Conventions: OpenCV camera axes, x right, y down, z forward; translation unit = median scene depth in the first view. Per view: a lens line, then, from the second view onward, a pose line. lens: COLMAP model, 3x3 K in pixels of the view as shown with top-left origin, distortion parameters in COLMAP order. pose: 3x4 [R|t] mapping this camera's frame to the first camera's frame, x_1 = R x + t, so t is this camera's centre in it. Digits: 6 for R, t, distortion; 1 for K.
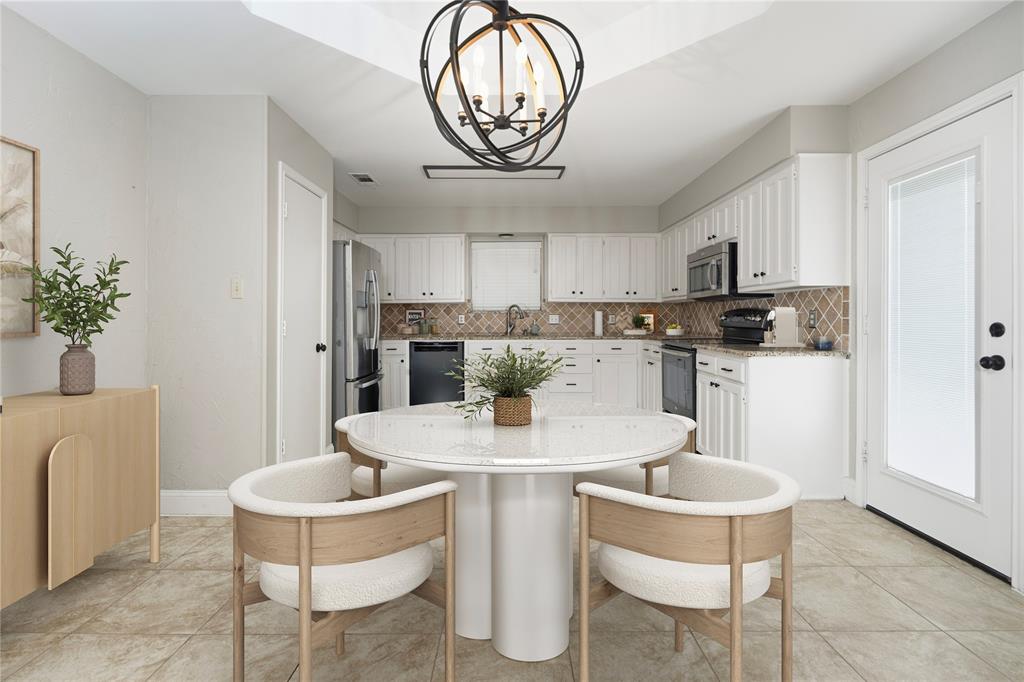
lens RADIAL K [[479.6, 0, 519.7], [0, 479.6, 318.5], [0, 0, 1]] dist [-0.016791, 0.000551]
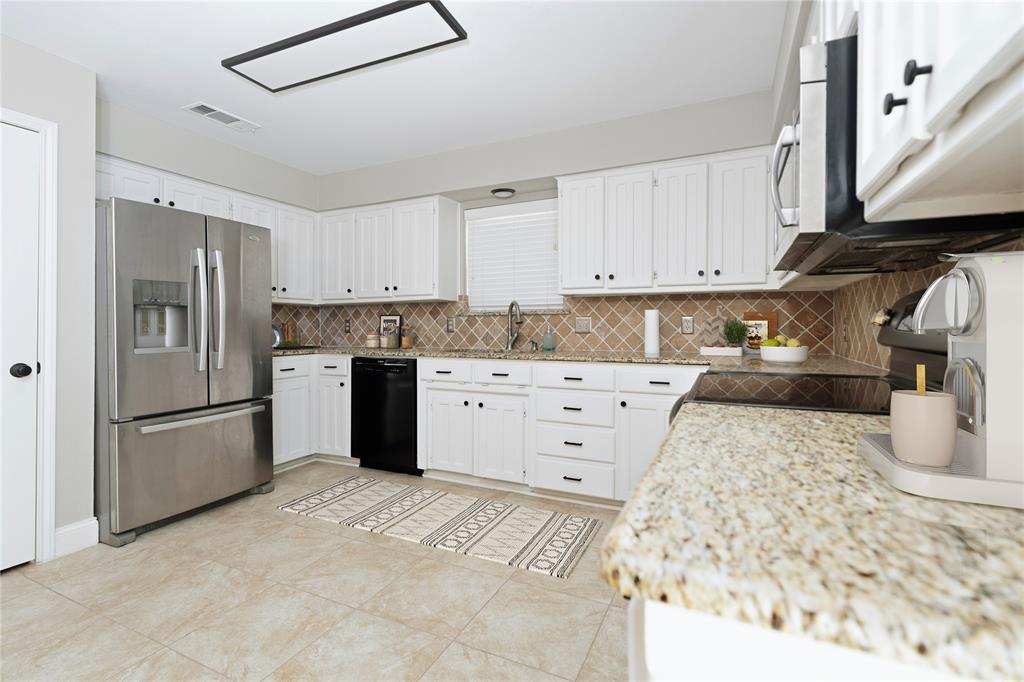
lens RADIAL K [[479.6, 0, 509.0], [0, 479.6, 334.5], [0, 0, 1]] dist [-0.016791, 0.000551]
pose [[0.901580, 0.006141, -0.432569, 0.261100], [0.002200, 0.999821, 0.018780, 0.002181], [0.432607, -0.017883, 0.901405, 0.449277]]
